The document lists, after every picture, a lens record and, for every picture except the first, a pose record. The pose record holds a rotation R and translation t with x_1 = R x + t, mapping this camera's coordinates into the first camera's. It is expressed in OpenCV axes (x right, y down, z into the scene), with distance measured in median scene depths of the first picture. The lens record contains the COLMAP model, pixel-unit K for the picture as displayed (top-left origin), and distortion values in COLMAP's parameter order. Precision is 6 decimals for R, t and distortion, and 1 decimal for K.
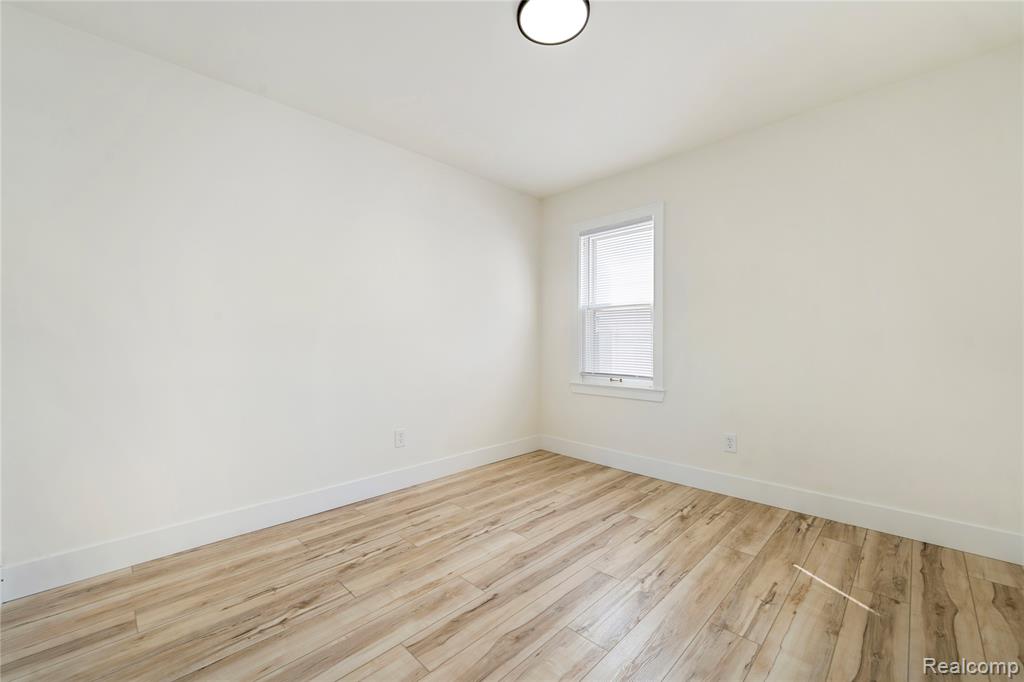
lens RADIAL K [[409.3, 0, 519.6], [0, 409.3, 347.7], [0, 0, 1]] dist [-0.003390, -0.000216]
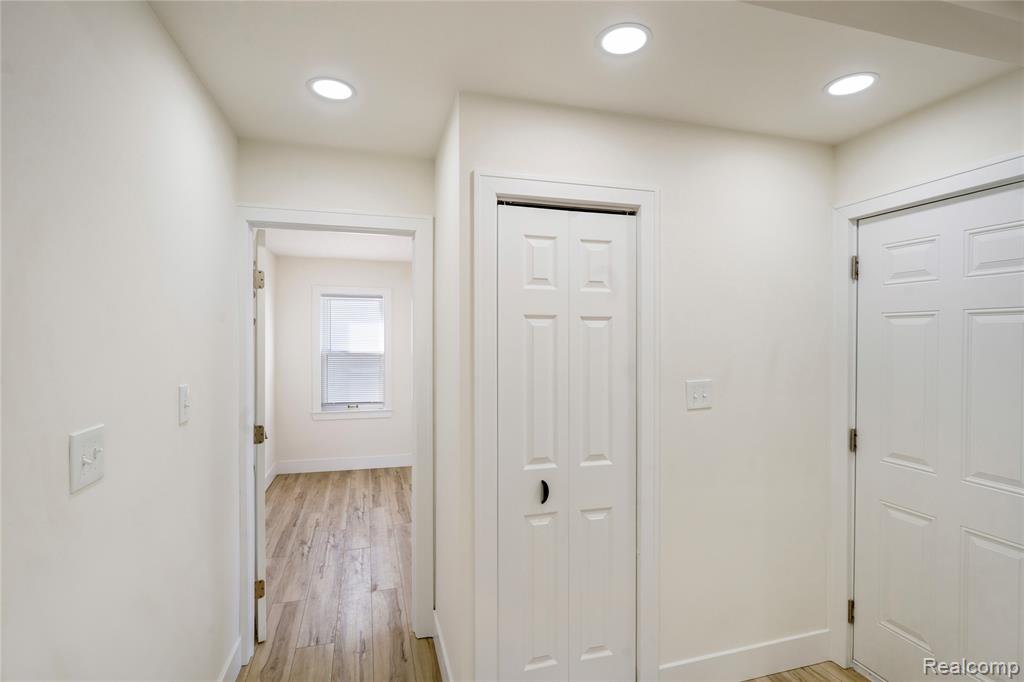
lens RADIAL K [[496.0, 0, 519.5], [0, 496.0, 352.8], [0, 0, 1]] dist [-0.016898, -0.000820]
pose [[0.465239, -0.016711, 0.885027, -1.175476], [0.005915, 0.999858, 0.015769, -0.150786], [-0.885165, -0.002101, 0.465272, -0.329693]]
